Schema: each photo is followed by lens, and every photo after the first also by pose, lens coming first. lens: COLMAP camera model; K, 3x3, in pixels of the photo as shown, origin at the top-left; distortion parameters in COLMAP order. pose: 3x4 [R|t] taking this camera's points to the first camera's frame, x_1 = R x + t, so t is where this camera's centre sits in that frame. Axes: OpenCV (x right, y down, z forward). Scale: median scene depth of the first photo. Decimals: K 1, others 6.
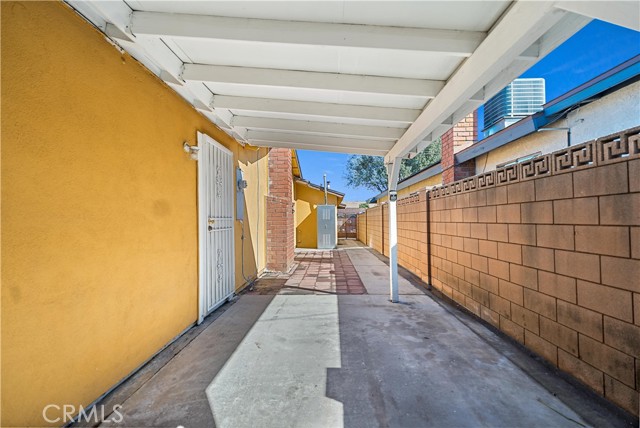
lens RADIAL K [[291.0, 0, 318.9], [0, 291.0, 215.7], [0, 0, 1]] dist [0.004006, -0.000021]
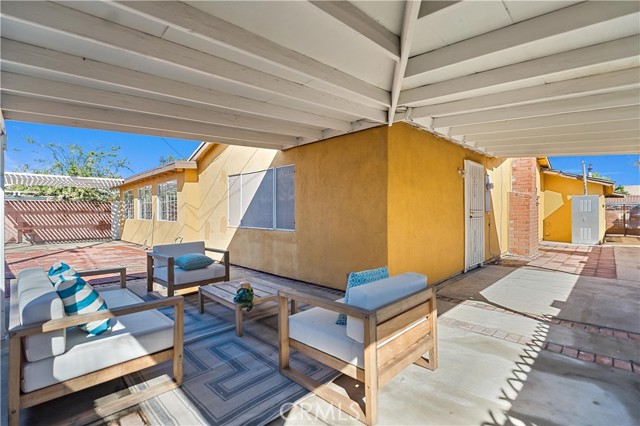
lens RADIAL K [[291.0, 0, 314.9], [0, 291.0, 213.2], [0, 0, 1]] dist [0.004006, -0.000021]
pose [[0.730996, 0.012906, -0.682260, 0.057162], [0.003616, 0.999734, 0.022786, -0.010957], [0.682372, -0.019123, 0.730755, -0.441575]]
